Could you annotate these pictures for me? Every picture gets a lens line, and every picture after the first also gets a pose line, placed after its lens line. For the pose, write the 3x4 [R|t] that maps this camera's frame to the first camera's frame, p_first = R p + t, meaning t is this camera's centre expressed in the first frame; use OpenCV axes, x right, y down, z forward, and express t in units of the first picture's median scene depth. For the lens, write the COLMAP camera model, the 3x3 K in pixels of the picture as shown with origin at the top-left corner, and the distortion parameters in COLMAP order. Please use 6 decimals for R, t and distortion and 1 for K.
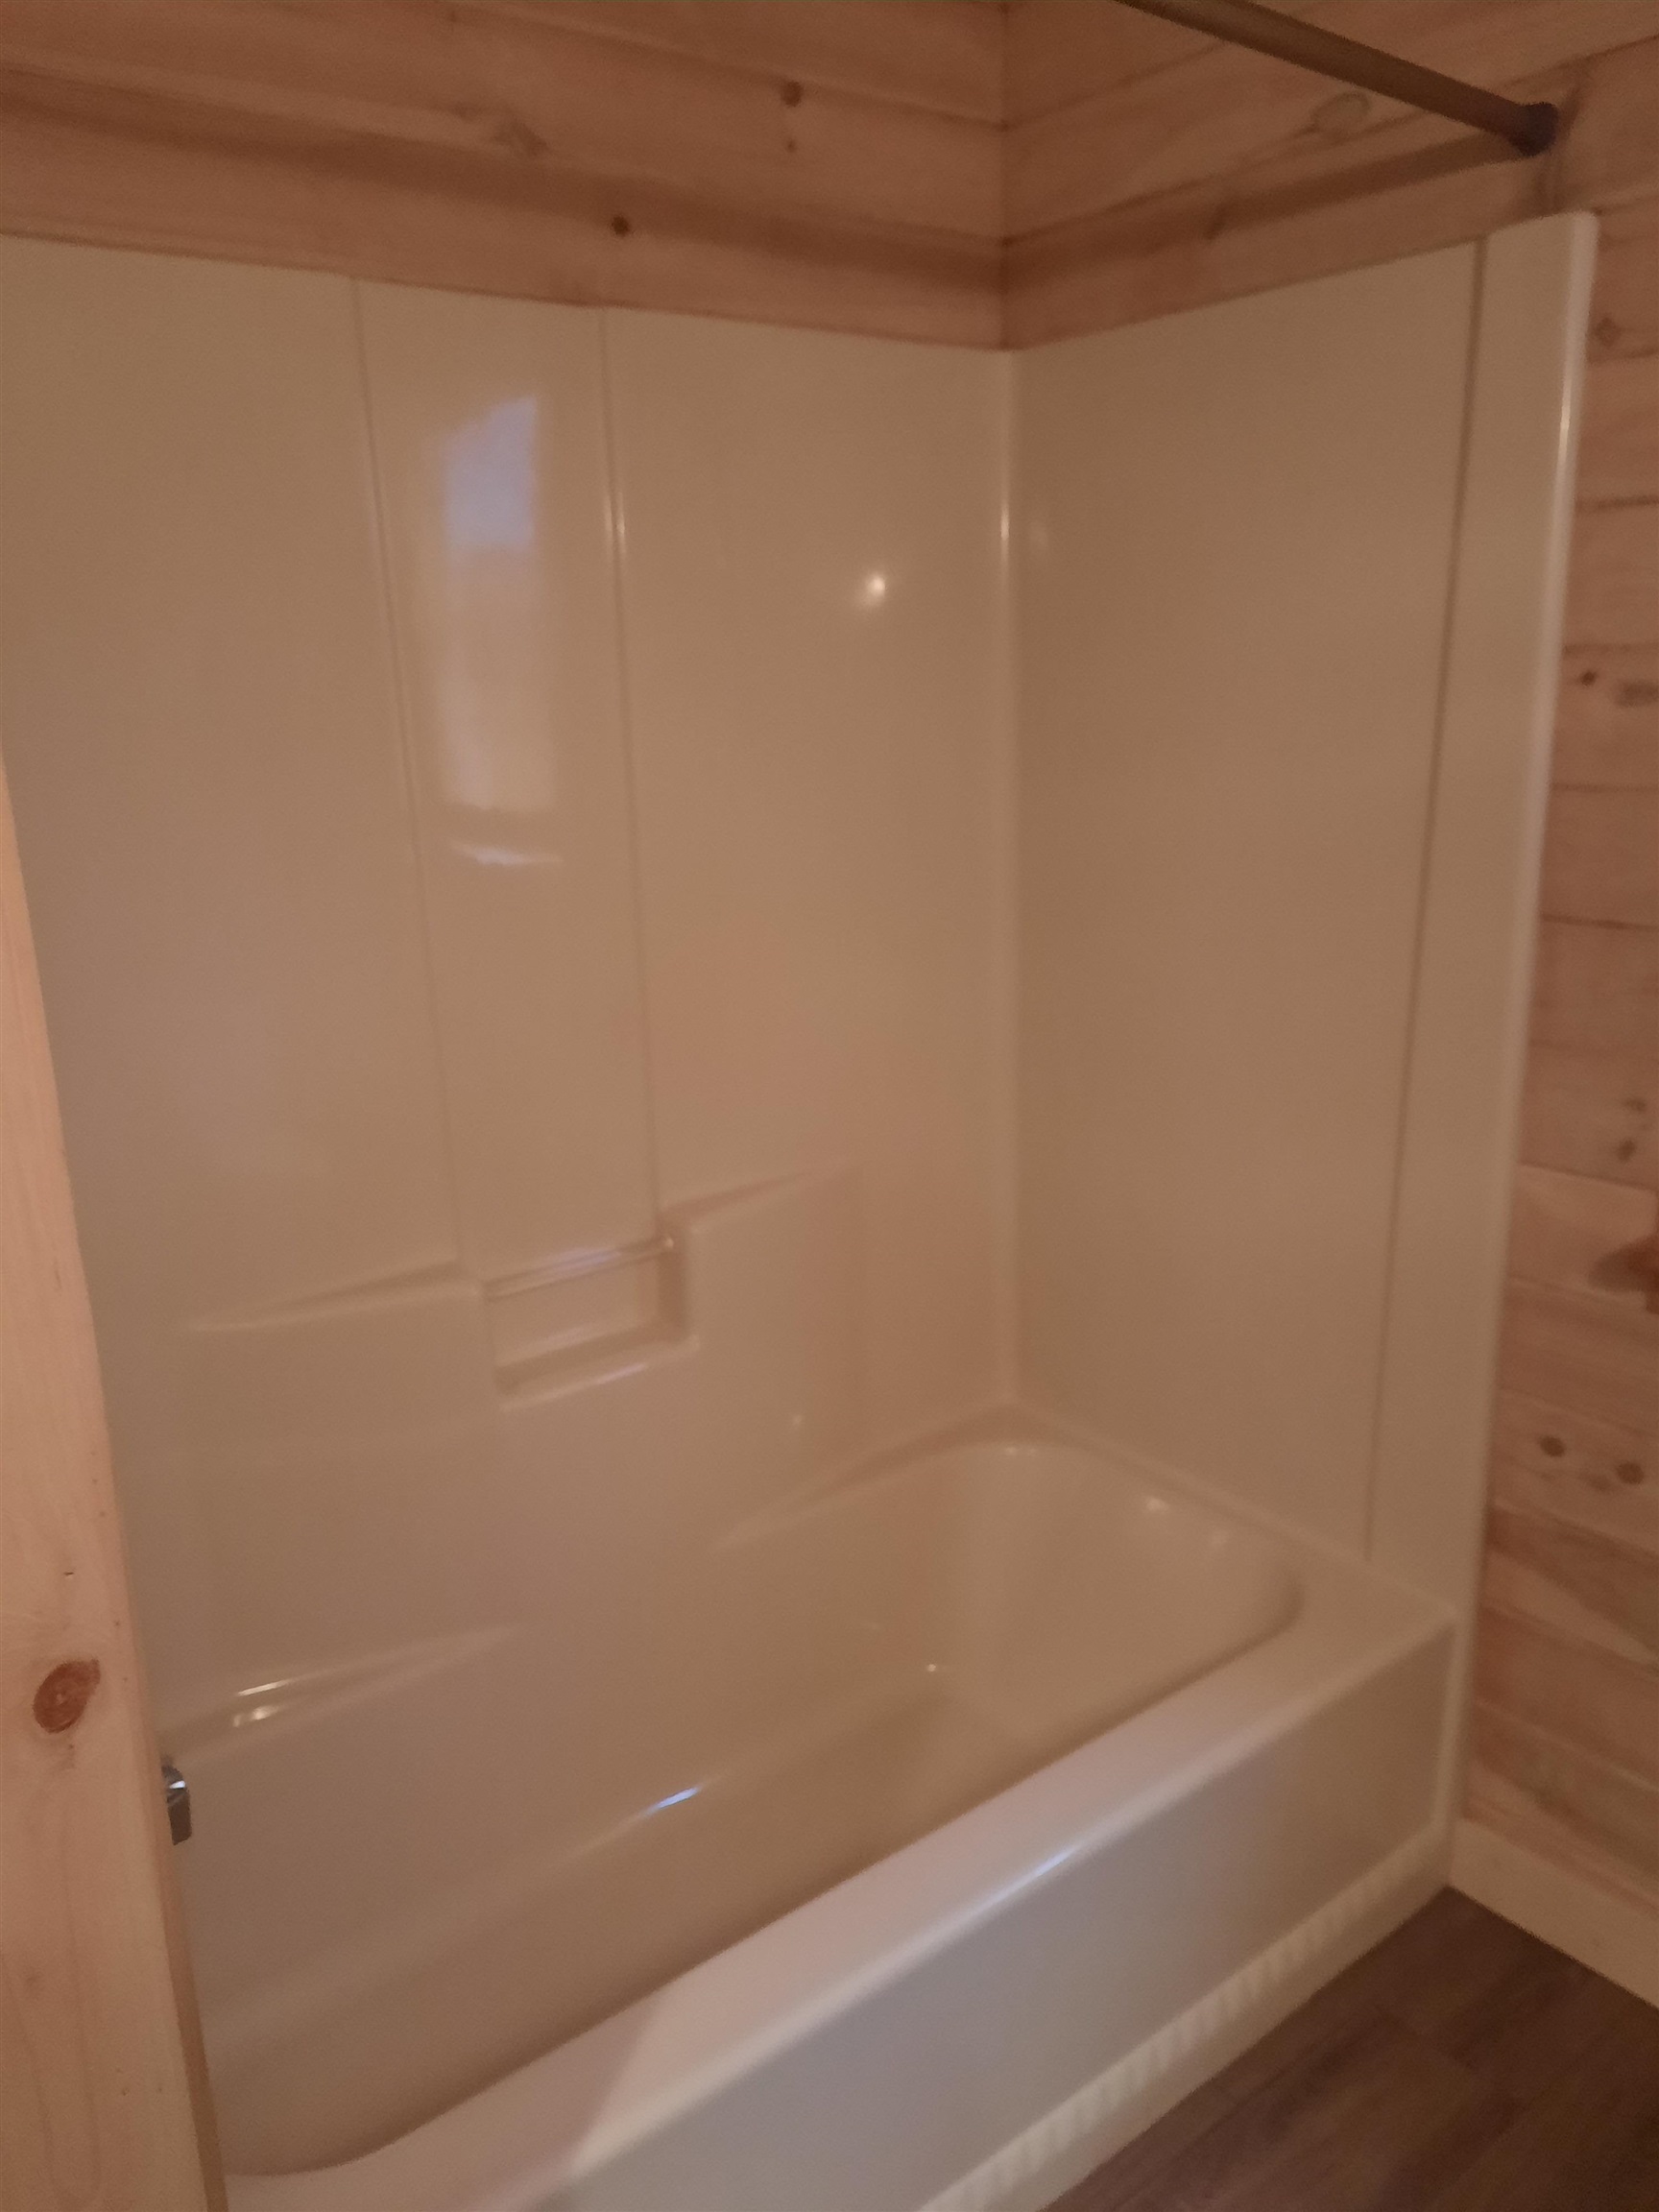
lens RADIAL K [[1580.8, 0, 843.8], [0, 1580.8, 1109.8], [0, 0, 1]] dist [0.052998, -0.051728]
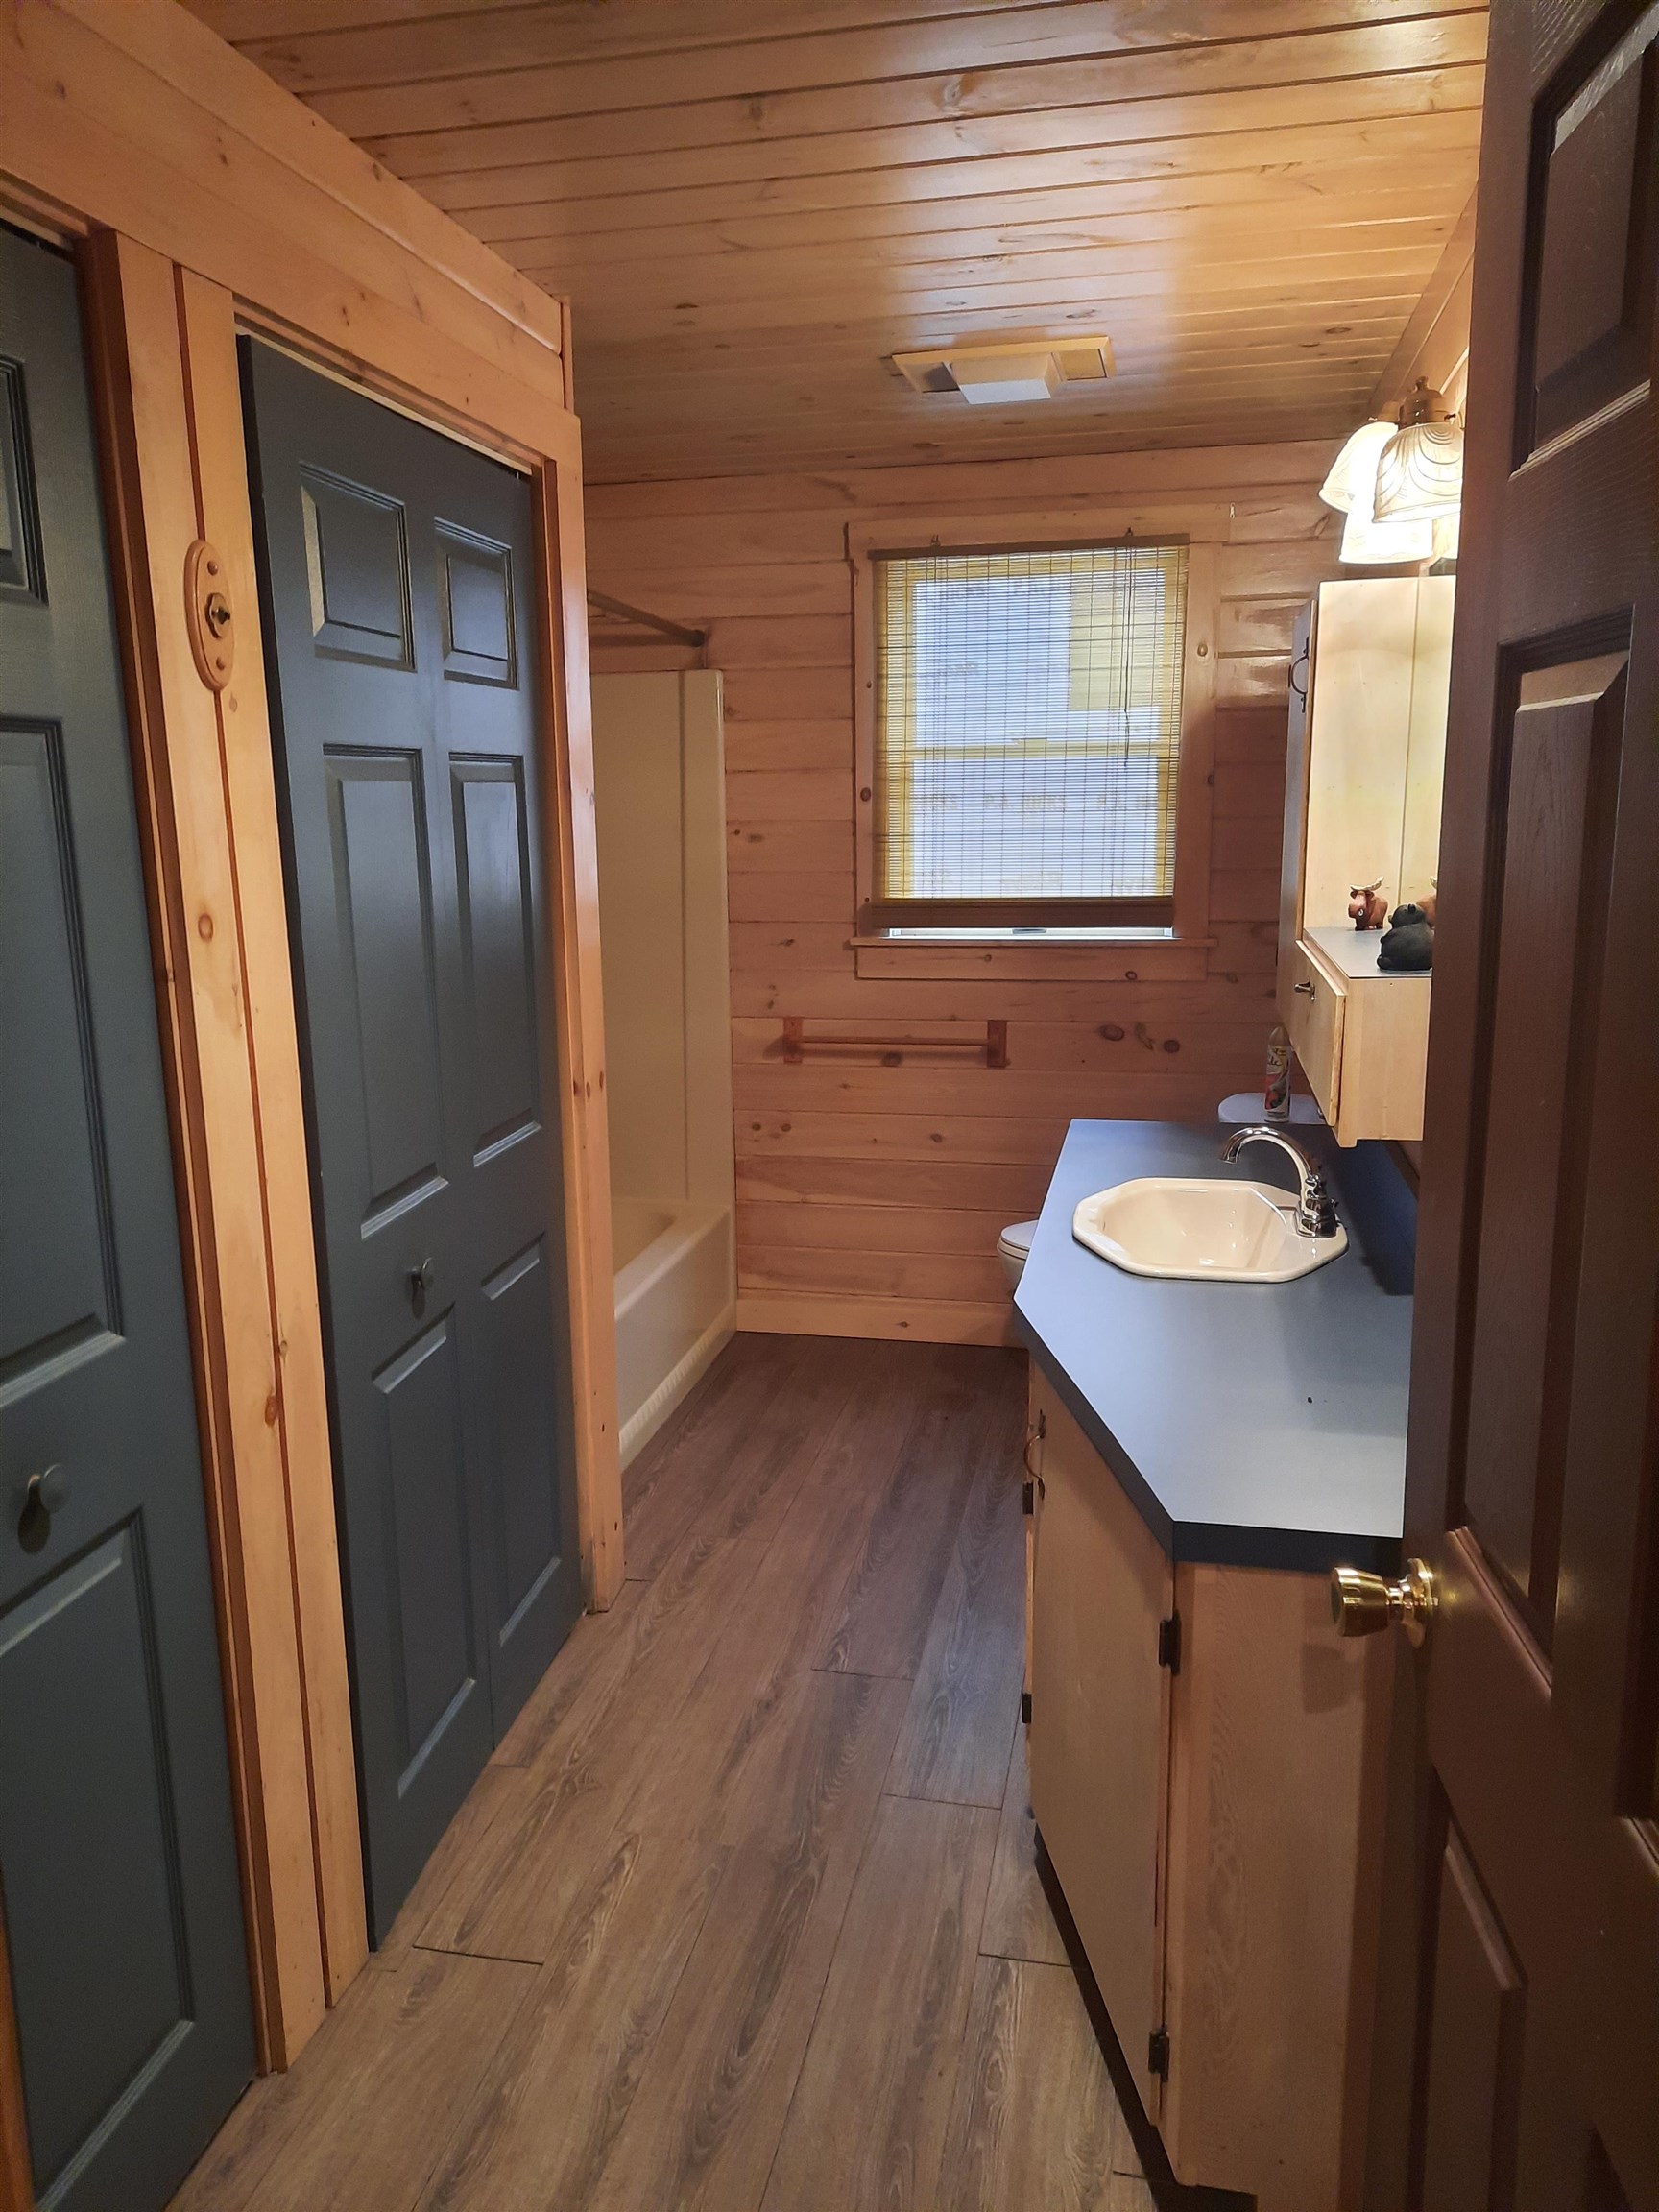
lens RADIAL K [[1580.8, 0, 823.3], [0, 1580.8, 1103.9], [0, 0, 1]] dist [0.052998, -0.051728]
pose [[0.751321, -0.111914, 0.650378, -1.147274], [0.155299, 0.987823, -0.009422, 0.220209], [-0.641404, 0.108082, 0.759552, -1.022980]]
